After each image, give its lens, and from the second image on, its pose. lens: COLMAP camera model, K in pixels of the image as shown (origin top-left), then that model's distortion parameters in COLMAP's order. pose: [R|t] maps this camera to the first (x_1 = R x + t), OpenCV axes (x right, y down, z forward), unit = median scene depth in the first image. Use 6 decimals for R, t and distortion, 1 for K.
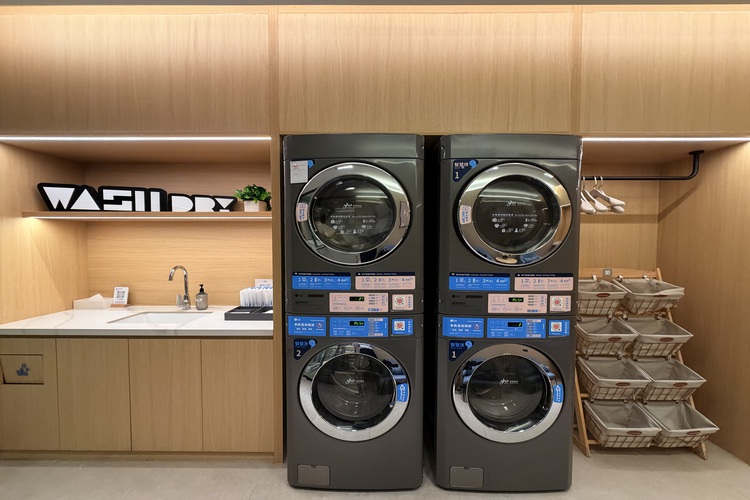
lens RADIAL K [[300.5, 0, 400.8], [0, 300.5, 253.6], [0, 0, 1]] dist [0.000999, -0.000158]
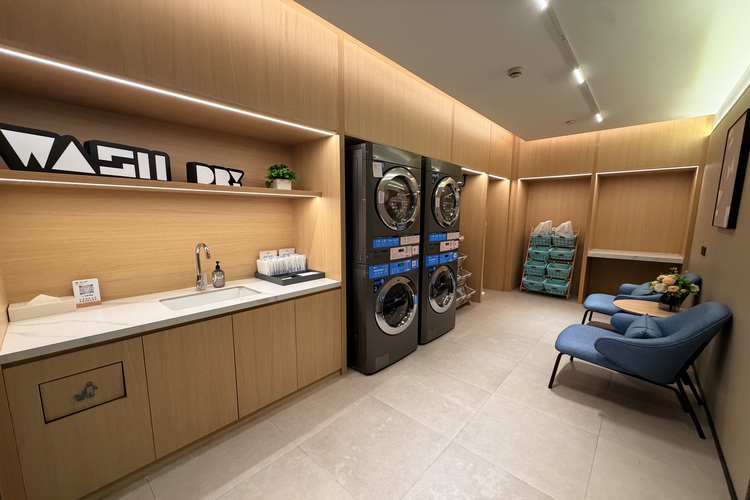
lens RADIAL K [[300.5, 0, 372.6], [0, 300.5, 259.1], [0, 0, 1]] dist [0.000999, -0.000158]
pose [[0.666662, -0.109471, 0.737278, -1.293433], [0.026619, 0.992021, 0.123227, -0.012034], [-0.744885, -0.062525, 0.664257, -0.005887]]
